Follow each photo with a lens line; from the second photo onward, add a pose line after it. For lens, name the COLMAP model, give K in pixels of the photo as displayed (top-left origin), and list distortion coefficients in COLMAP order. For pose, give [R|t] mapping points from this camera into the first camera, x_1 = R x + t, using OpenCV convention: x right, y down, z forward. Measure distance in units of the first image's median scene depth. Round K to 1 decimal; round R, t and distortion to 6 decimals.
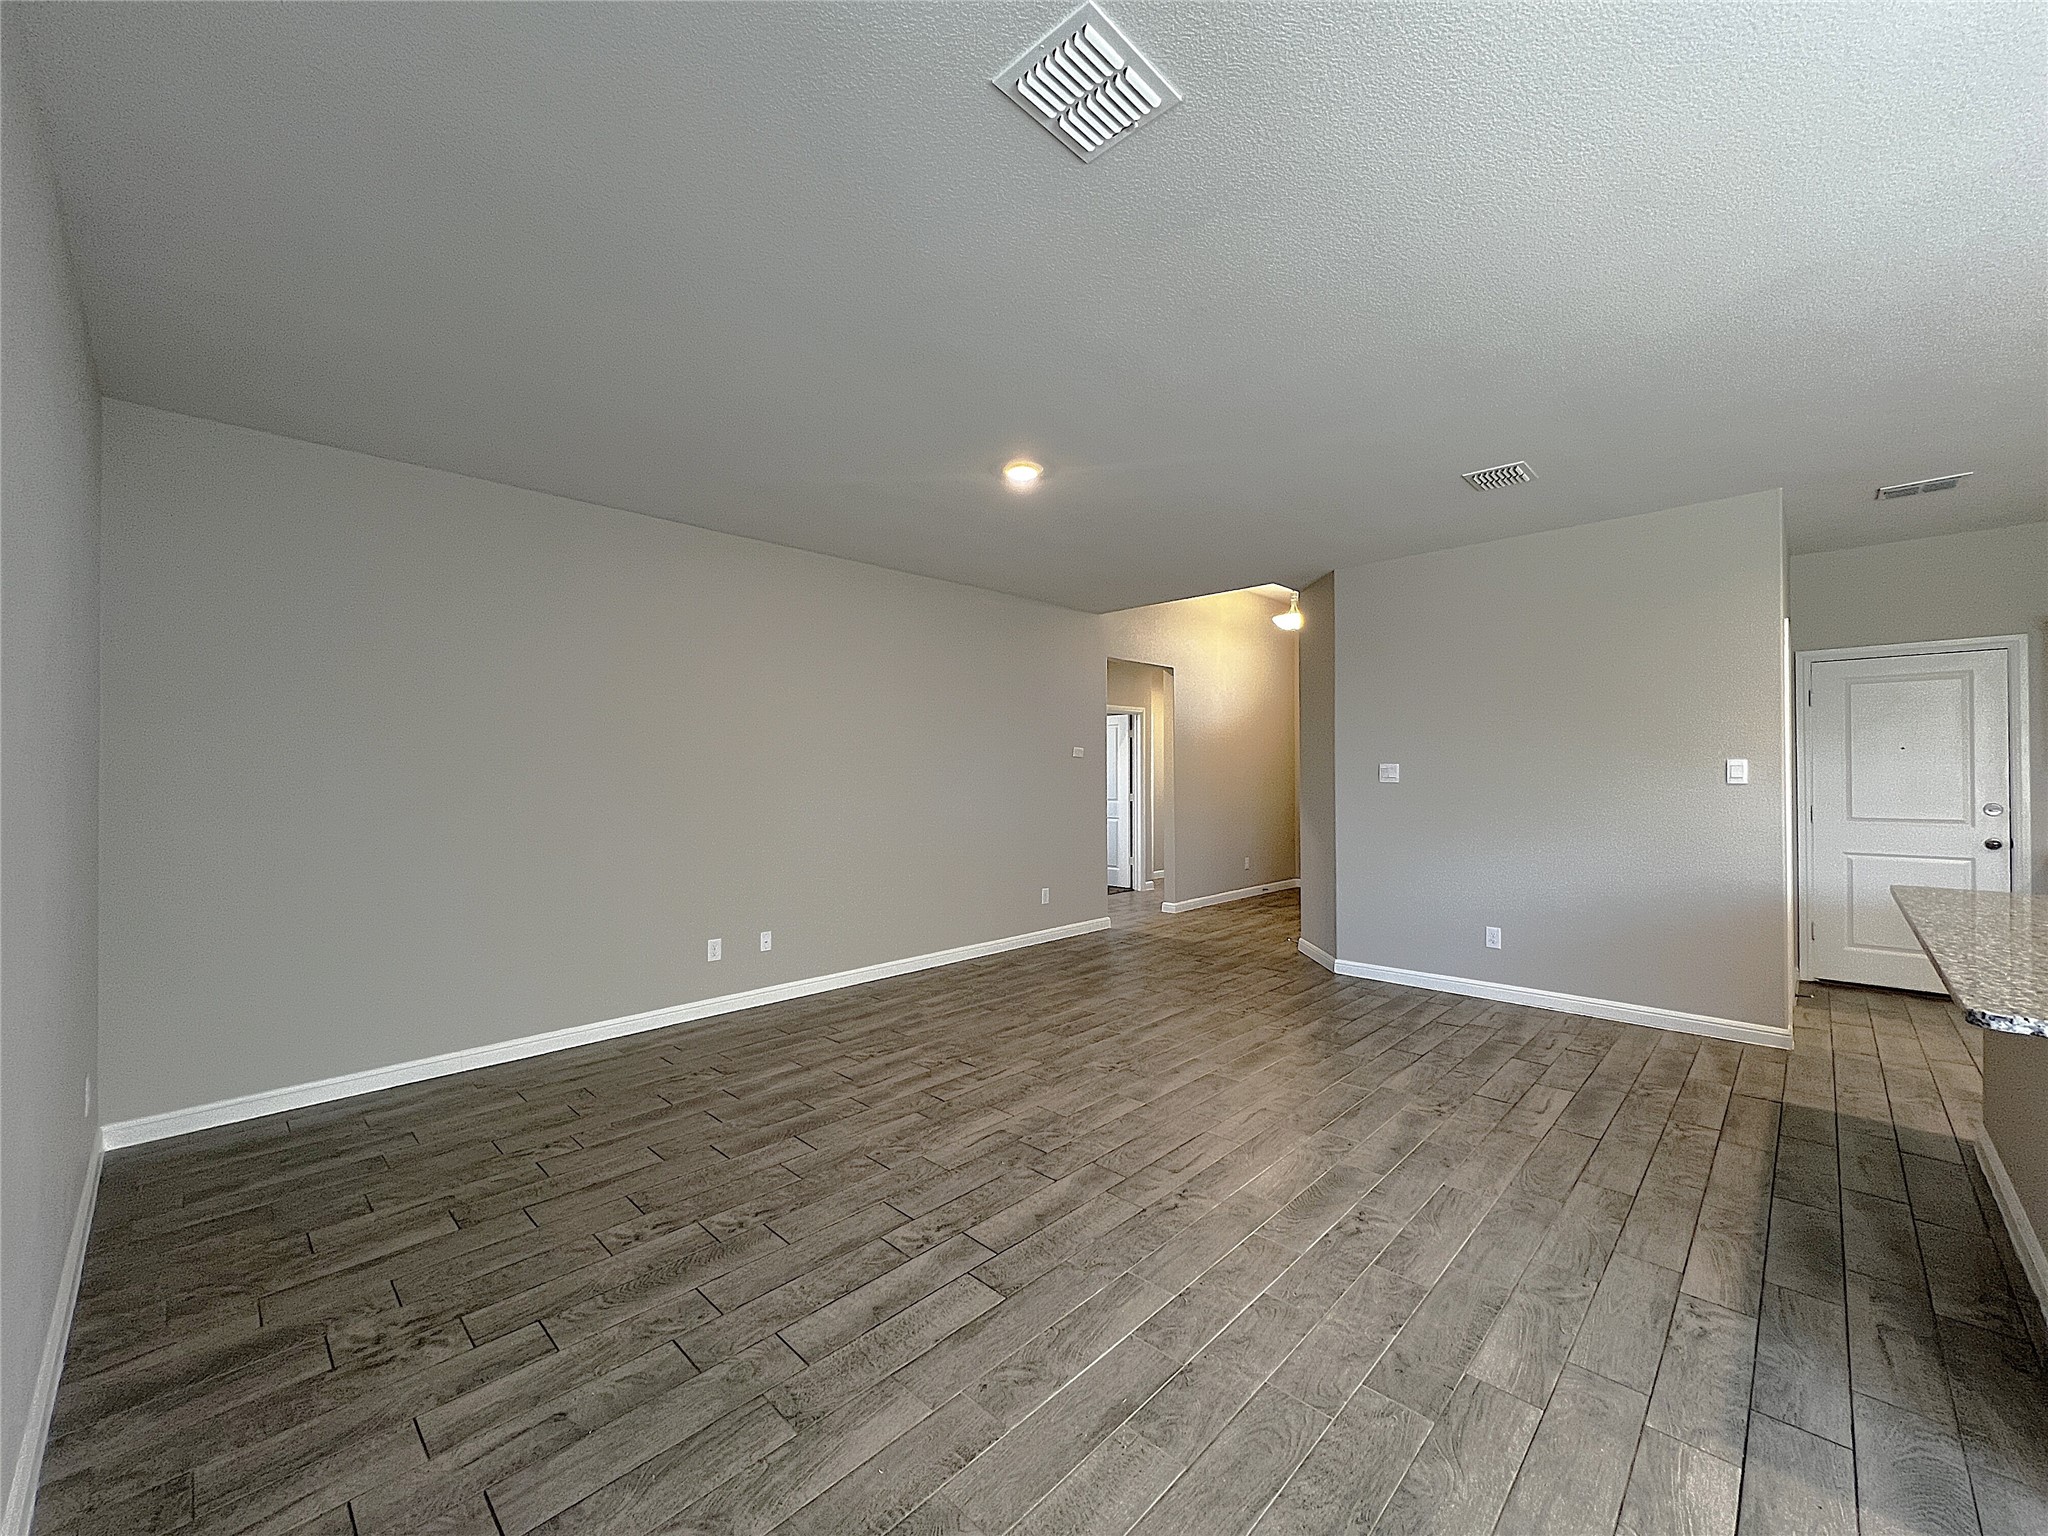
lens RADIAL K [[819.8, 0, 1017.1], [0, 819.8, 764.7], [0, 0, 1]] dist [0.000824, 0.000252]
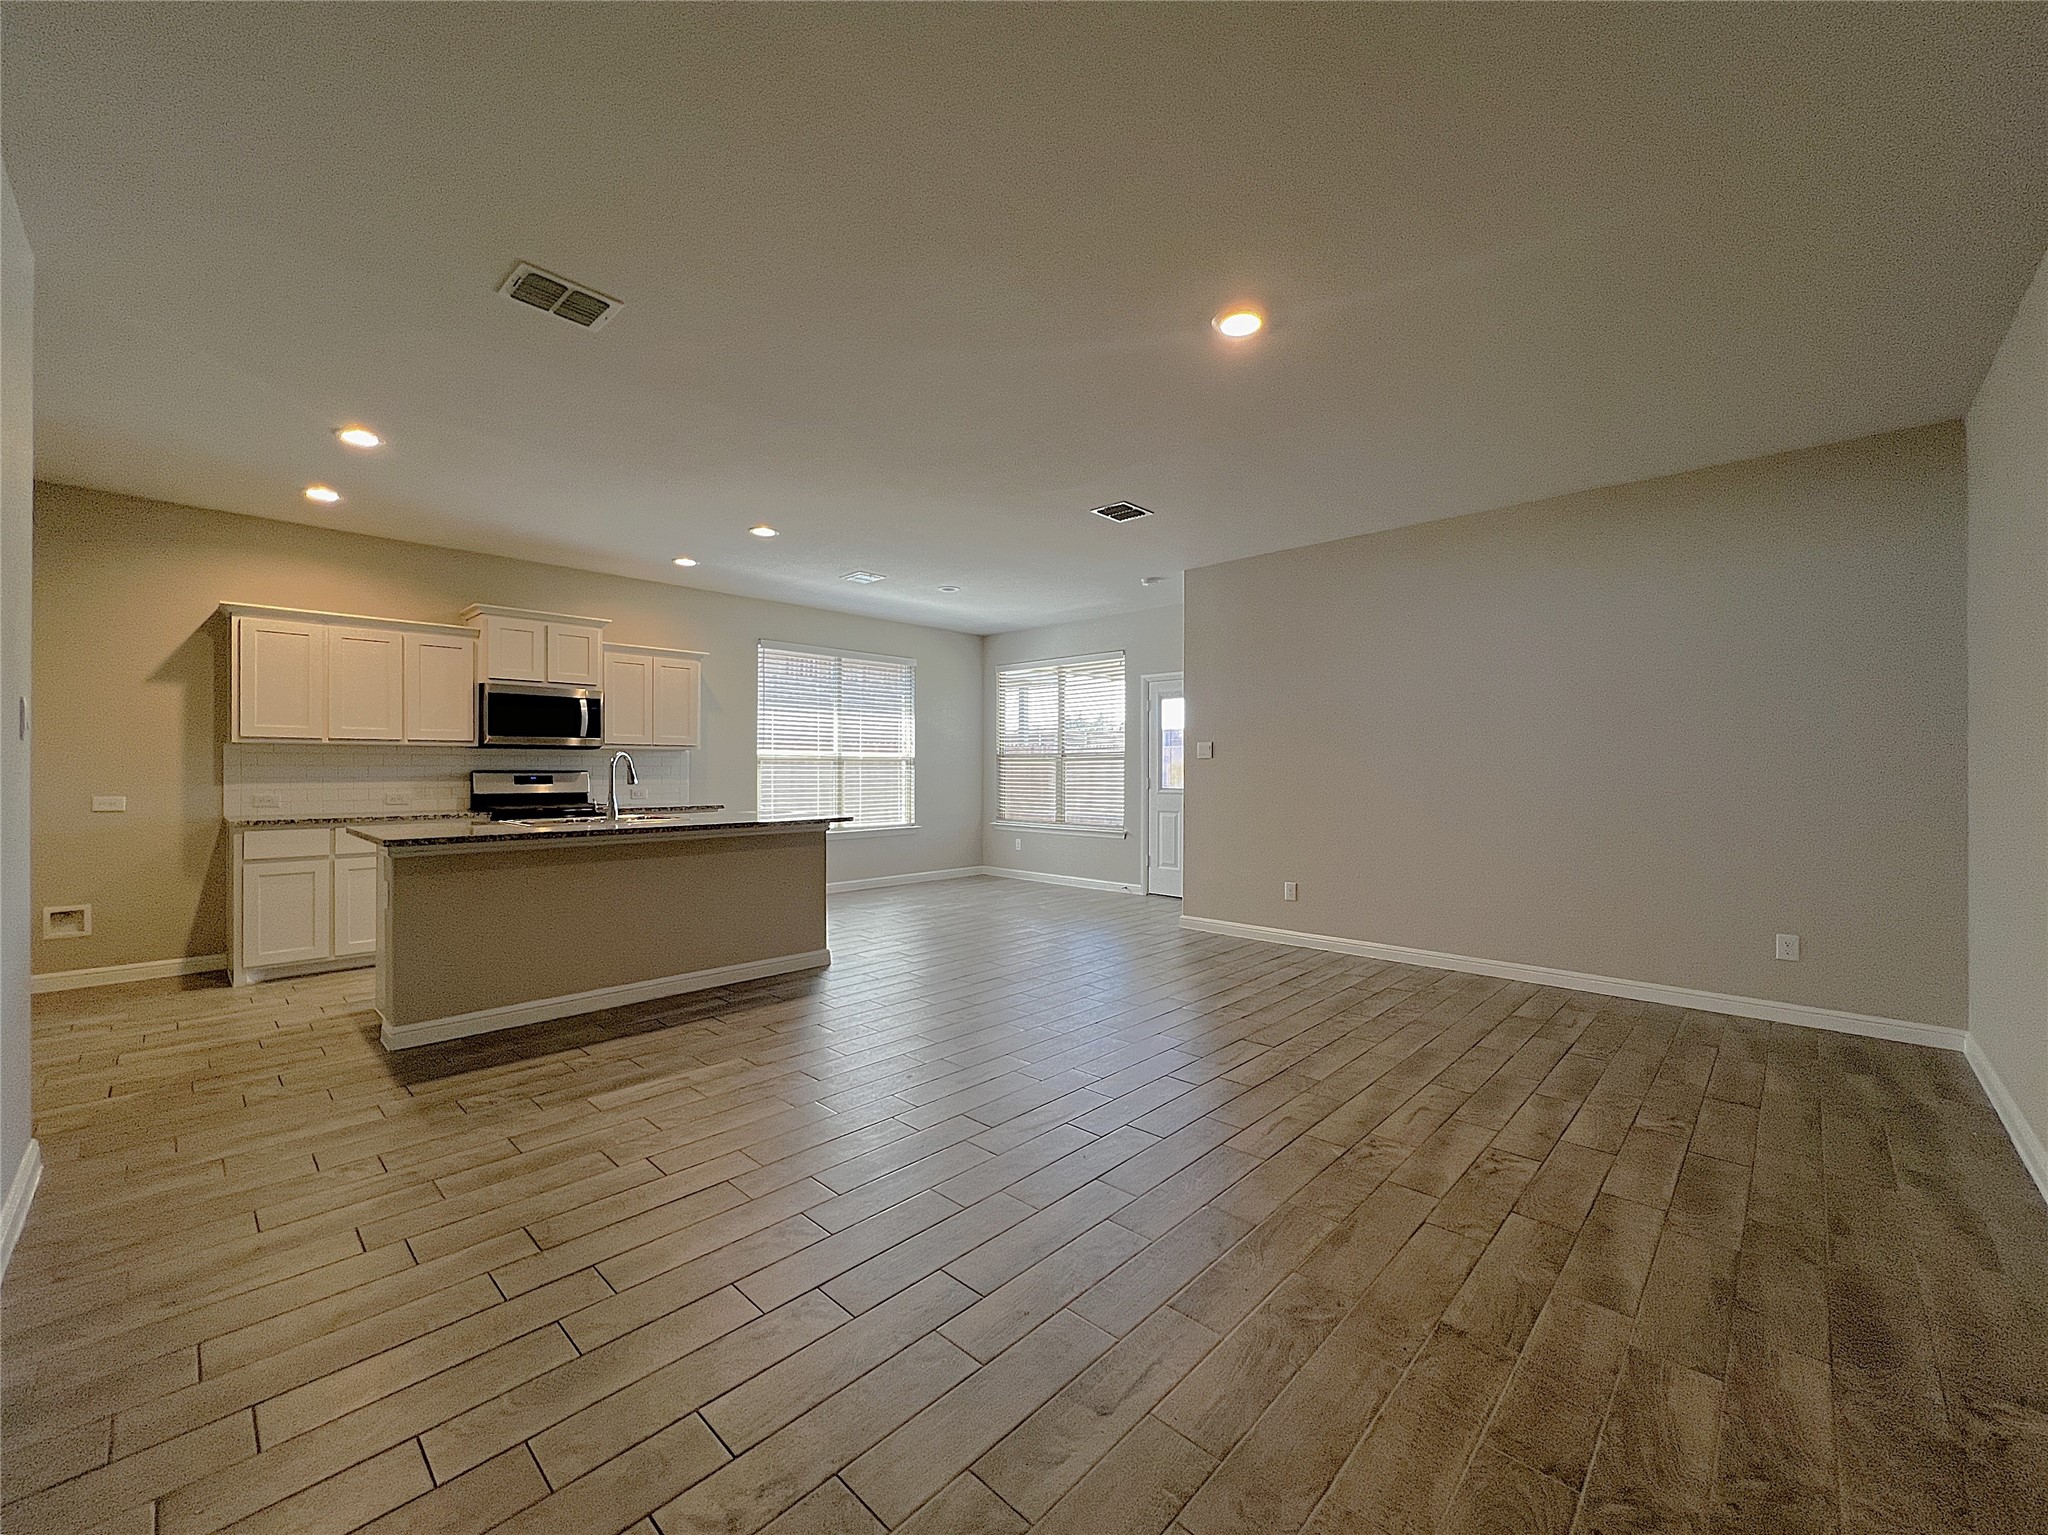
lens RADIAL K [[819.8, 0, 1018.4], [0, 819.8, 760.9], [0, 0, 1]] dist [0.000824, 0.000252]
pose [[-0.999934, 0.001320, -0.011443, 0.237617], [0.001526, 0.999836, -0.018043, 0.059841], [0.011417, -0.018059, -0.999772, 1.908153]]
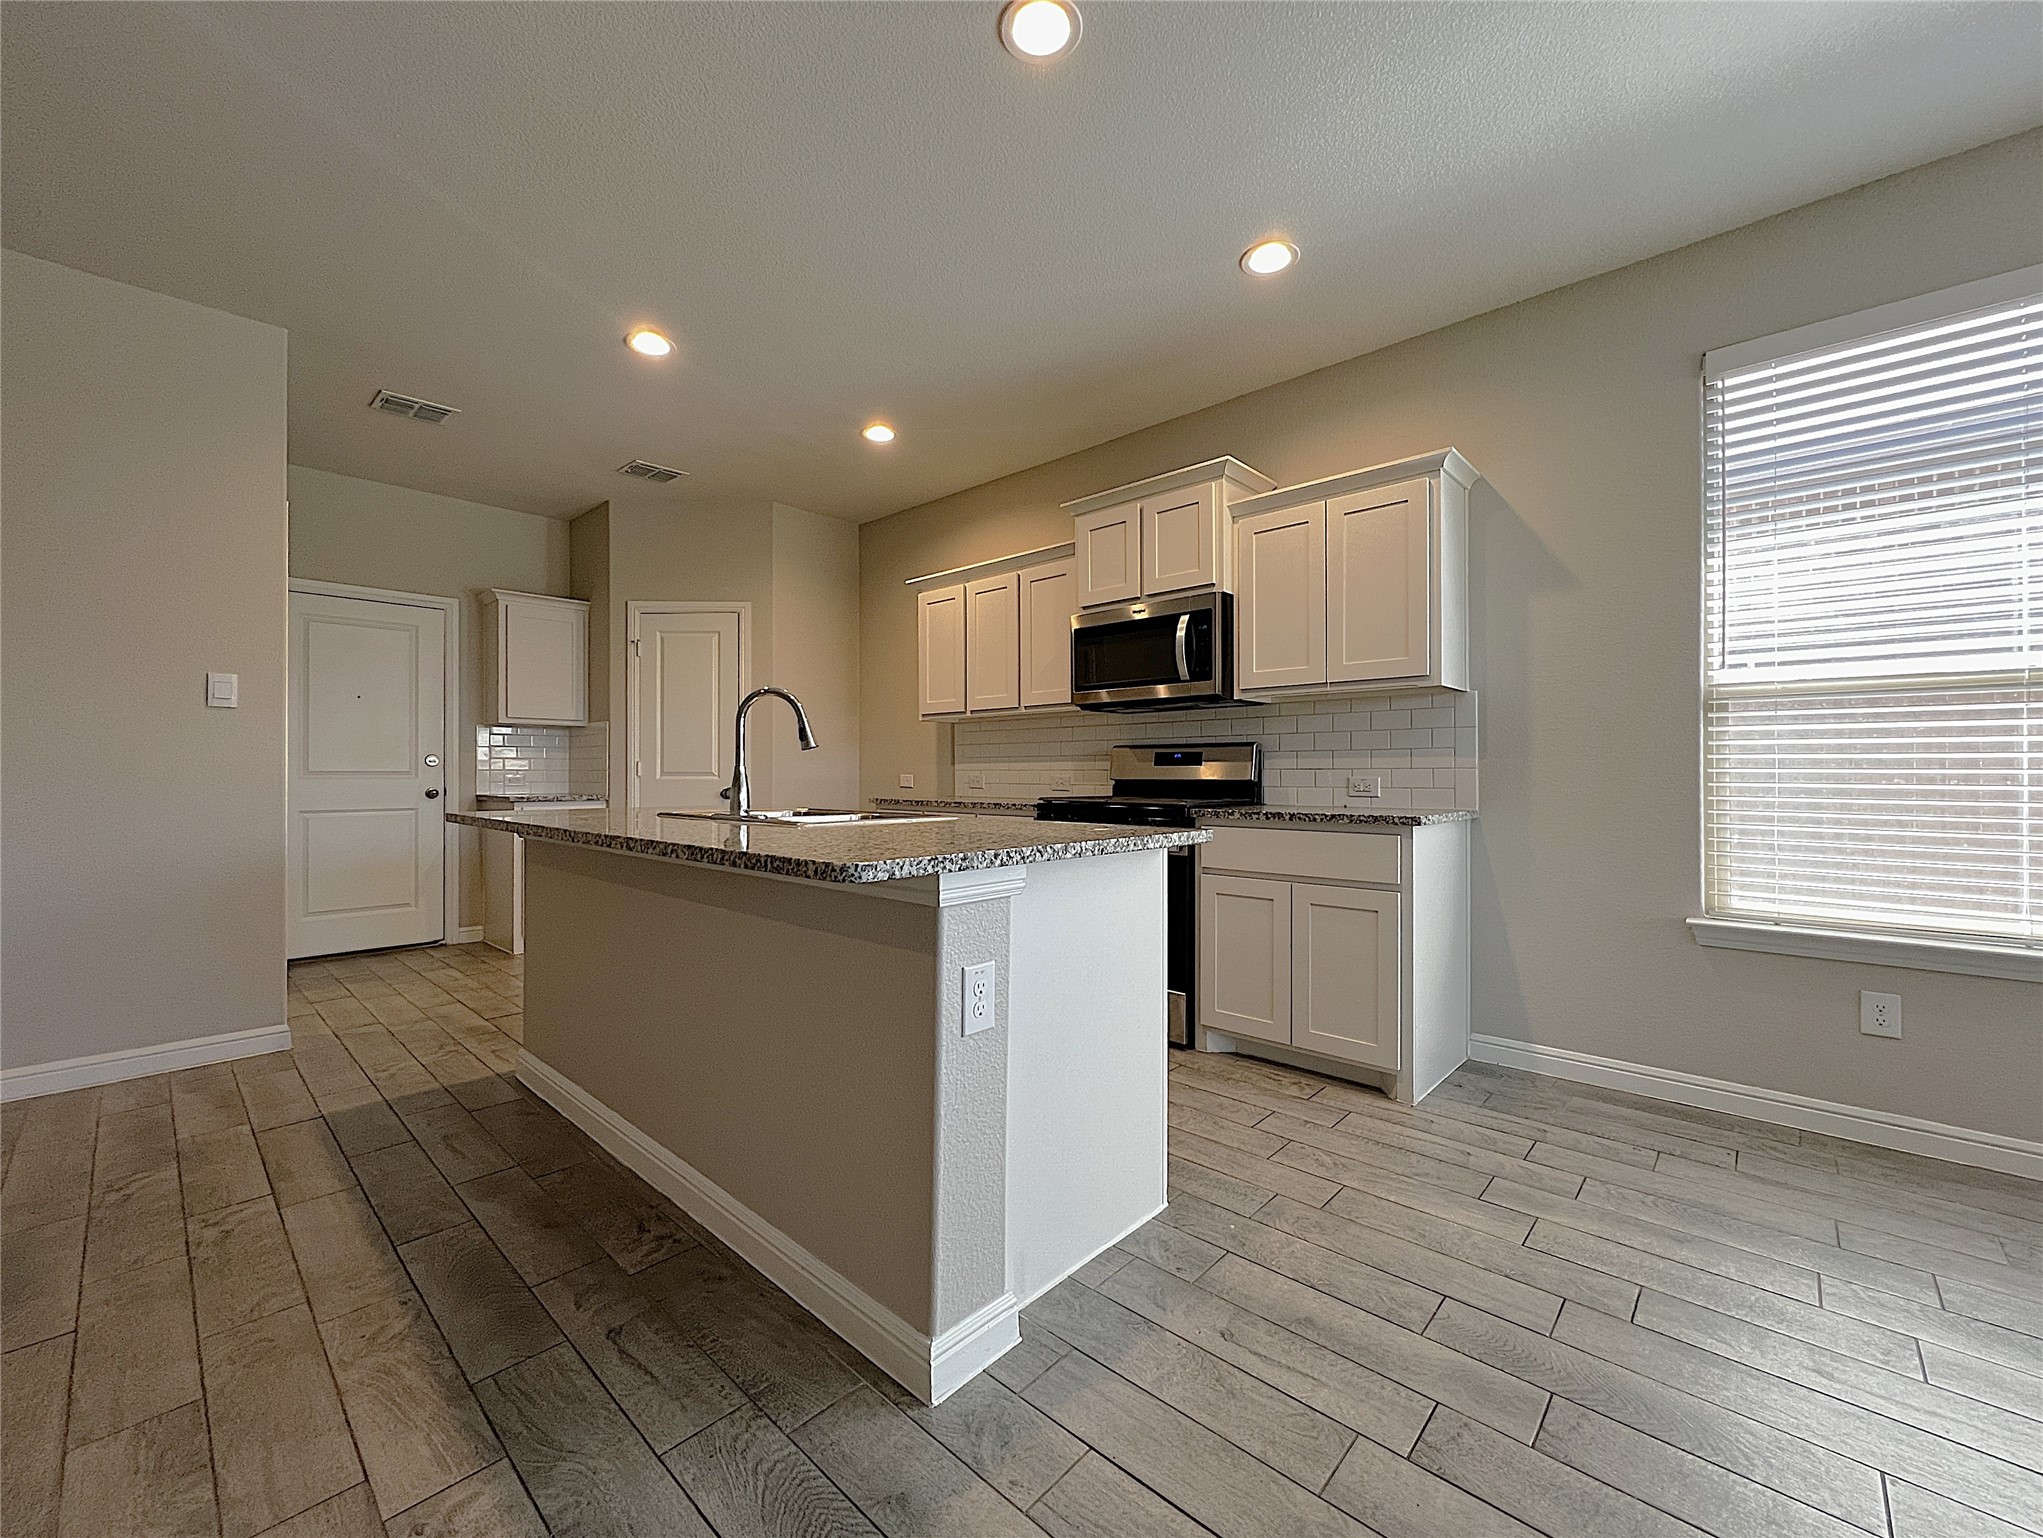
lens RADIAL K [[817.8, 0, 1024.0], [0, 817.8, 774.9], [0, 0, 1]] dist [0.000824, 0.000252]
pose [[-0.029005, 0.002488, 0.999576, 0.162626], [-0.010193, 0.999944, -0.002785, 0.094429], [-0.999527, -0.010269, -0.028978, 0.378391]]
